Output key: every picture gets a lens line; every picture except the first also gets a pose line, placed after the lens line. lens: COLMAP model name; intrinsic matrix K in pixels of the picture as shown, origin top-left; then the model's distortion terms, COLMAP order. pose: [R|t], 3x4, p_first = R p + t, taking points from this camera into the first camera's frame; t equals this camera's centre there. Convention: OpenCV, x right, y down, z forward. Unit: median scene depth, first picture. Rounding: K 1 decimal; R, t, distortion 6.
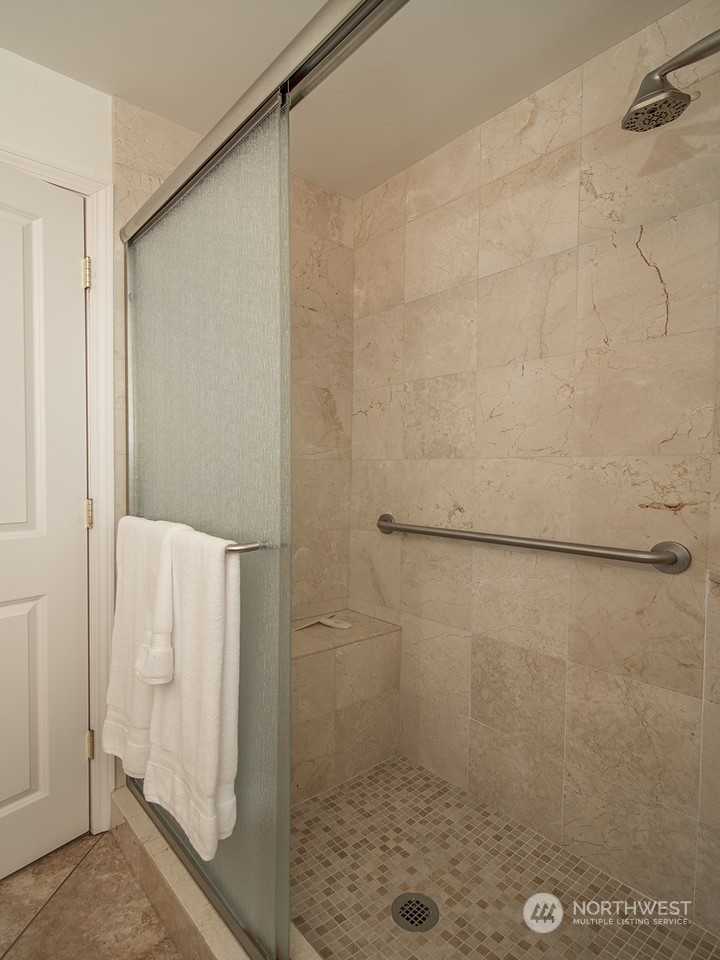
lens RADIAL K [[452.5, 0, 360.0], [0, 452.5, 480.0], [0, 0, 1]] dist [0.011971, -0.007888]
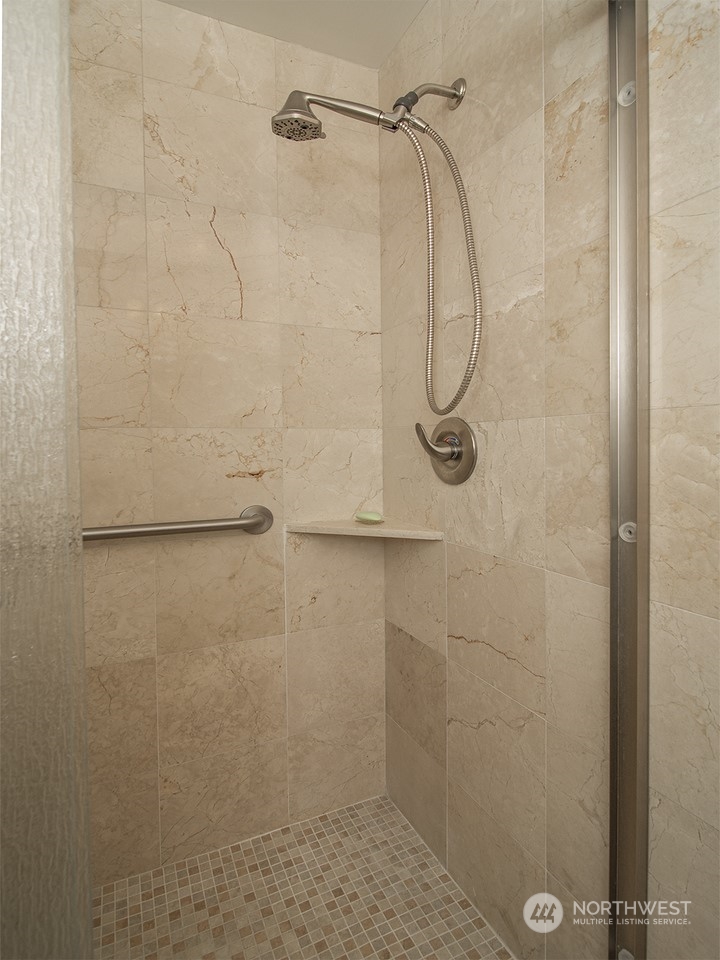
lens RADIAL K [[452.5, 0, 360.0], [0, 452.5, 480.0], [0, 0, 1]] dist [0.011971, -0.007888]
pose [[0.382606, -0.029747, 0.923432, -0.231893], [0.042215, 0.999001, 0.014690, 0.063629], [-0.922947, 0.033363, 0.383480, 0.313967]]
